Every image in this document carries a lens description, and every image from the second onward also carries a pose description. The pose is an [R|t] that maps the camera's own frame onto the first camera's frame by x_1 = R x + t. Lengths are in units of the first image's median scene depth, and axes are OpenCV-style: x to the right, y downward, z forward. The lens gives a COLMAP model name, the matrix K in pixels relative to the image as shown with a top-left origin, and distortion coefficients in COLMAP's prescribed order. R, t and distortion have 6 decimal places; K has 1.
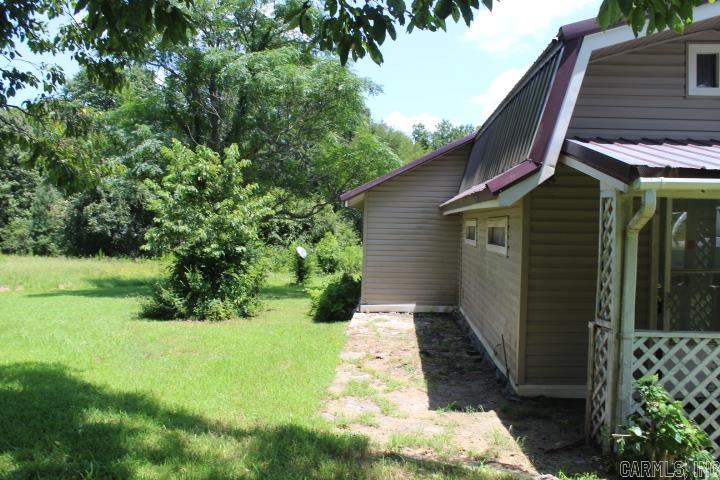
lens RADIAL K [[617.5, 0, 364.0], [0, 617.5, 238.5], [0, 0, 1]] dist [-0.165088, 0.155278]
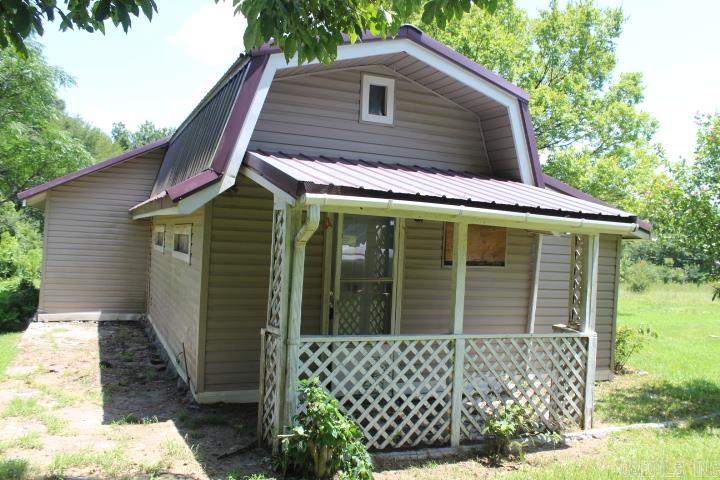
lens RADIAL K [[617.5, 0, 358.9], [0, 617.5, 234.0], [0, 0, 1]] dist [-0.165088, 0.155278]
pose [[0.890587, 0.031172, 0.453743, 0.031016], [-0.023282, 0.999465, -0.022965, -0.003677], [-0.454216, 0.009888, 0.890837, -0.013627]]
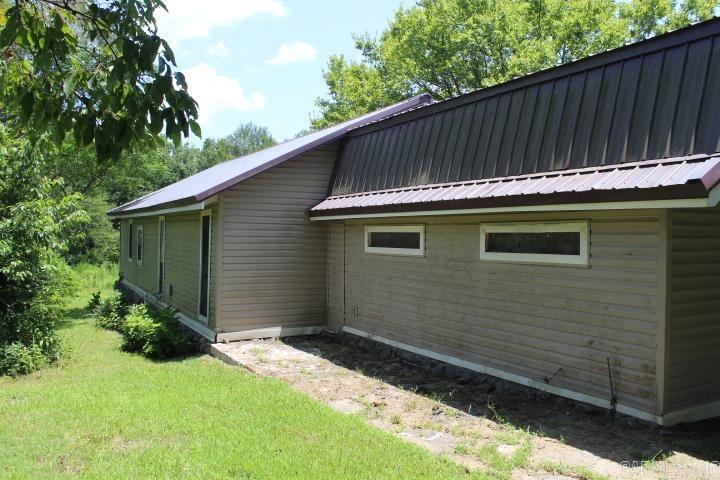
lens RADIAL K [[617.5, 0, 360.6], [0, 617.5, 237.0], [0, 0, 1]] dist [-0.165088, 0.155278]
pose [[0.851313, -0.010421, 0.524555, -0.572264], [0.018347, 0.999783, -0.009914, -0.010803], [-0.524337, 0.018064, 0.851319, 0.521713]]
